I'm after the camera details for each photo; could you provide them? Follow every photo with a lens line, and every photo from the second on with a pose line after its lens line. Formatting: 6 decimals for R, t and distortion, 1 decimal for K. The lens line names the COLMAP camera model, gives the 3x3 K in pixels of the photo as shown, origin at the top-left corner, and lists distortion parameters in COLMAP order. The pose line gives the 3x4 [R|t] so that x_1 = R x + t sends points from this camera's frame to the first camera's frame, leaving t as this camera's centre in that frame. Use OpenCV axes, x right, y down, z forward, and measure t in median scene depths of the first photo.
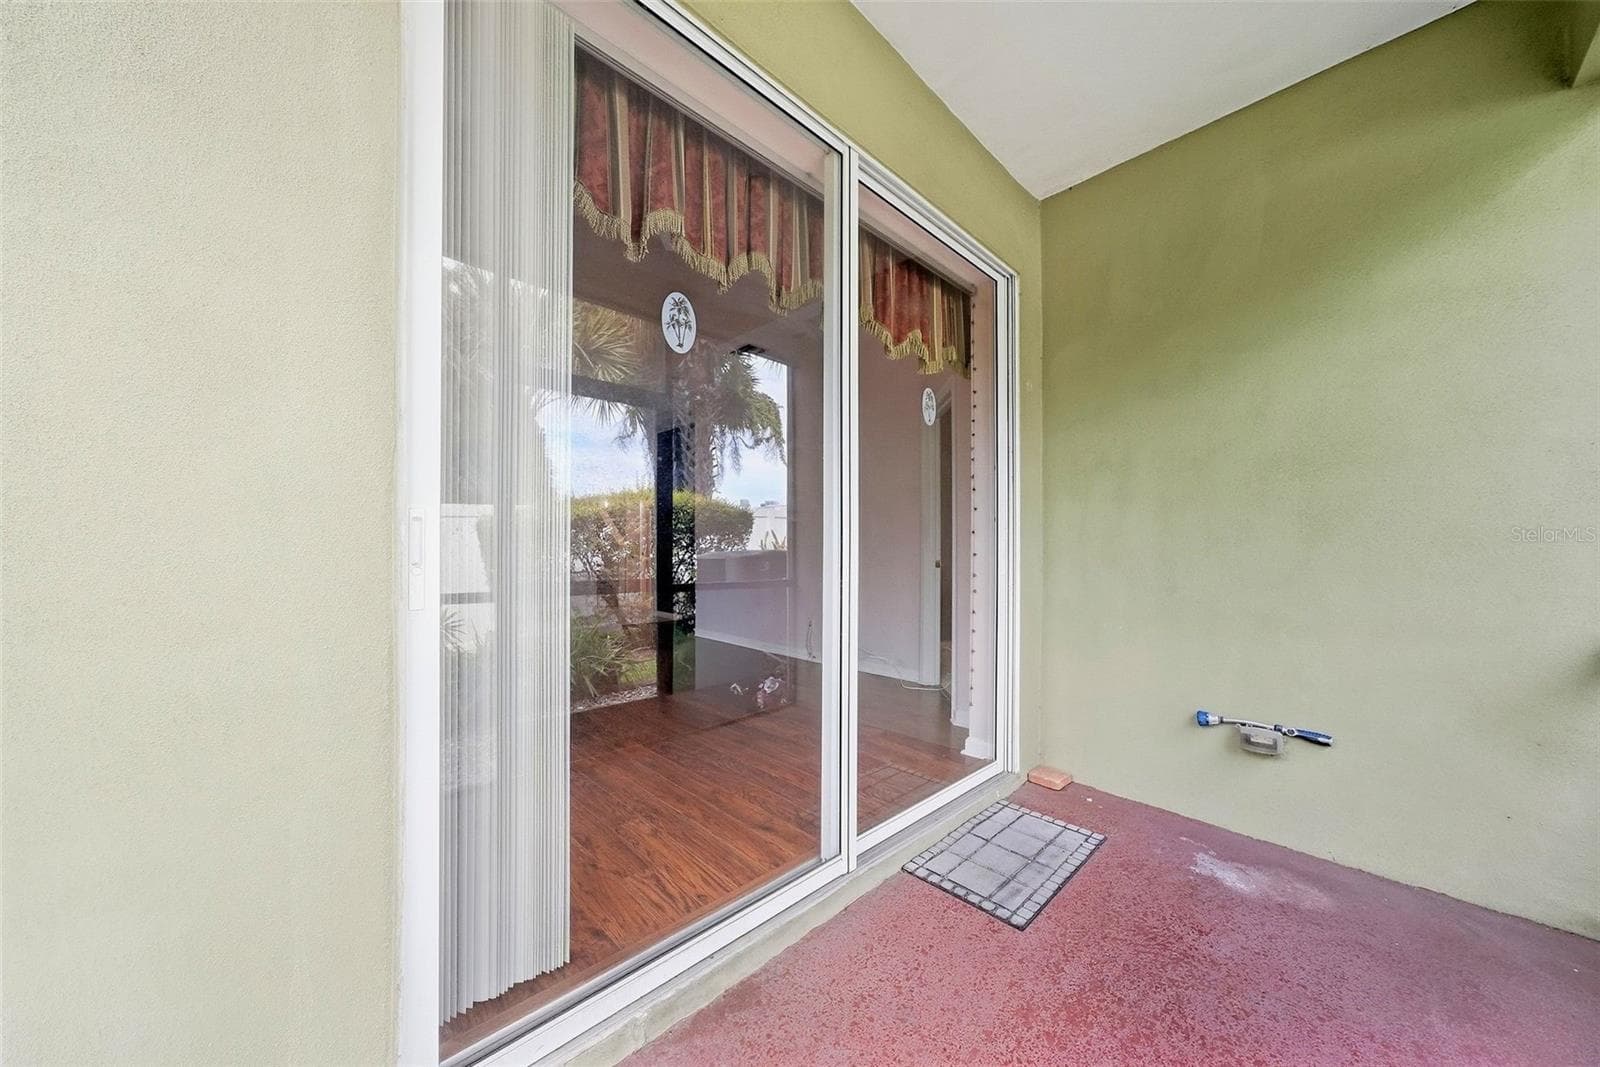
lens RADIAL K [[562.2, 0, 806.2], [0, 562.2, 543.8], [0, 0, 1]] dist [-0.002203, 0.000029]
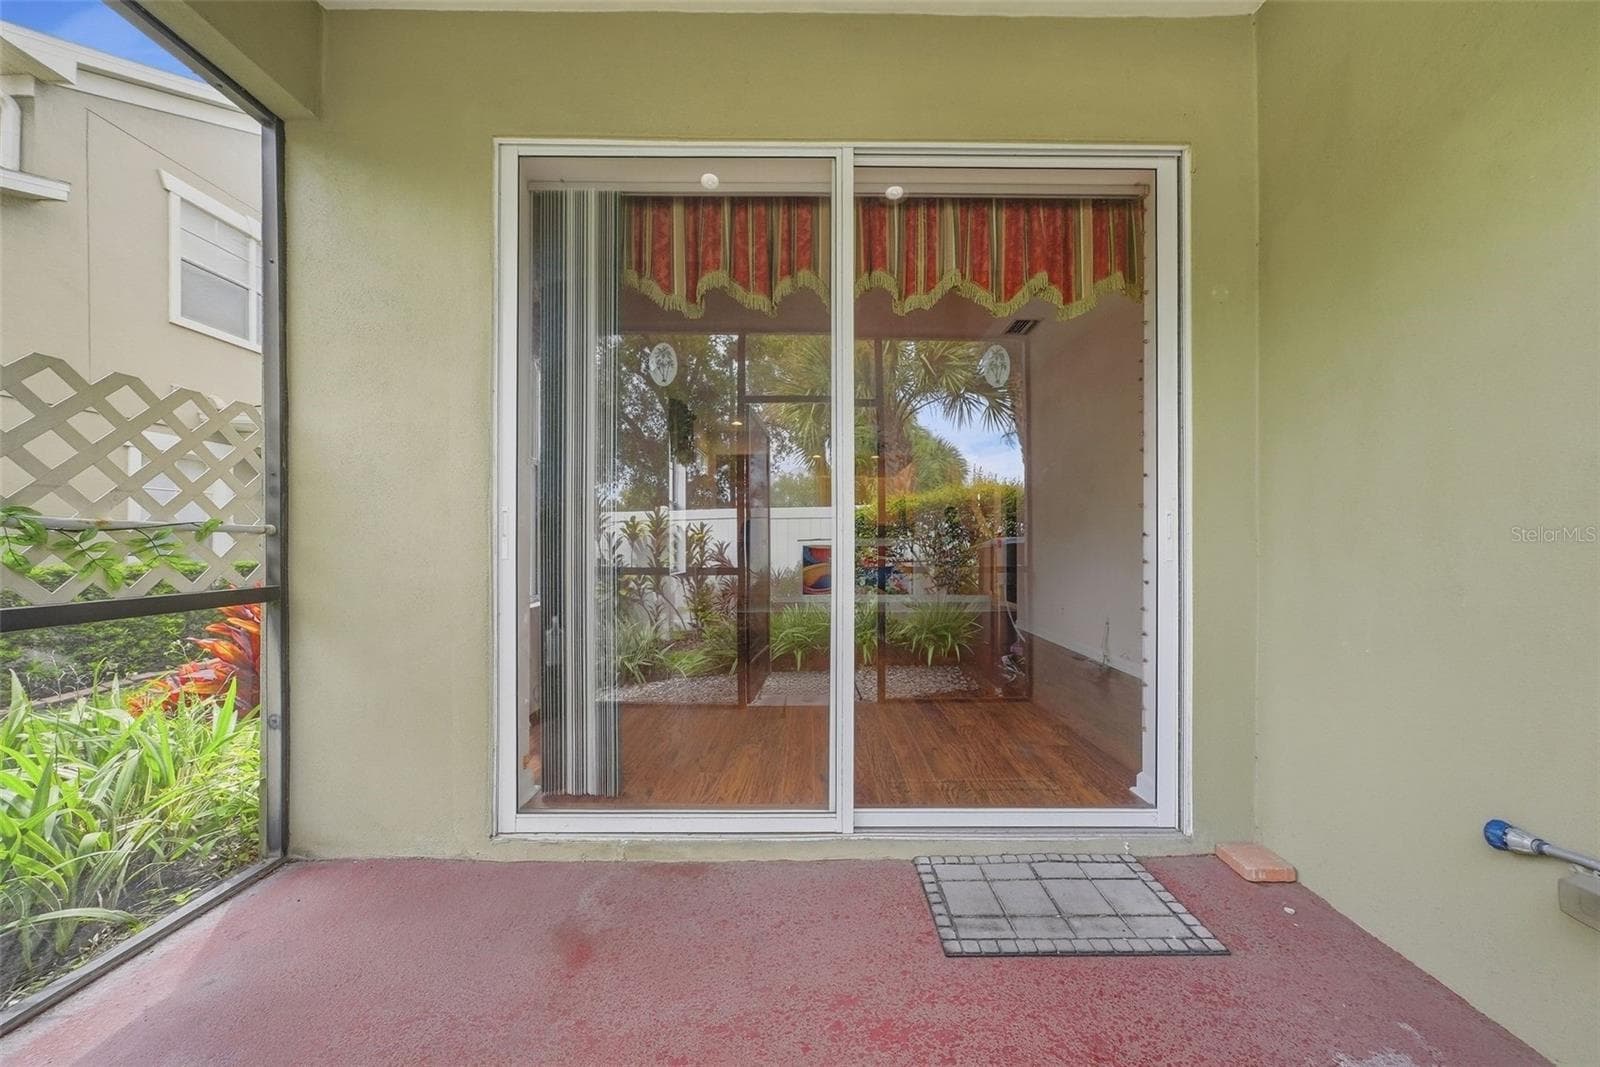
lens RADIAL K [[562.2, 0, 809.6], [0, 562.2, 536.3], [0, 0, 1]] dist [-0.002203, 0.000029]
pose [[0.709078, -0.009972, -0.705059, 0.692058], [0.007632, 0.999950, -0.006468, 0.030503], [0.705089, -0.000795, 0.709119, 0.184556]]
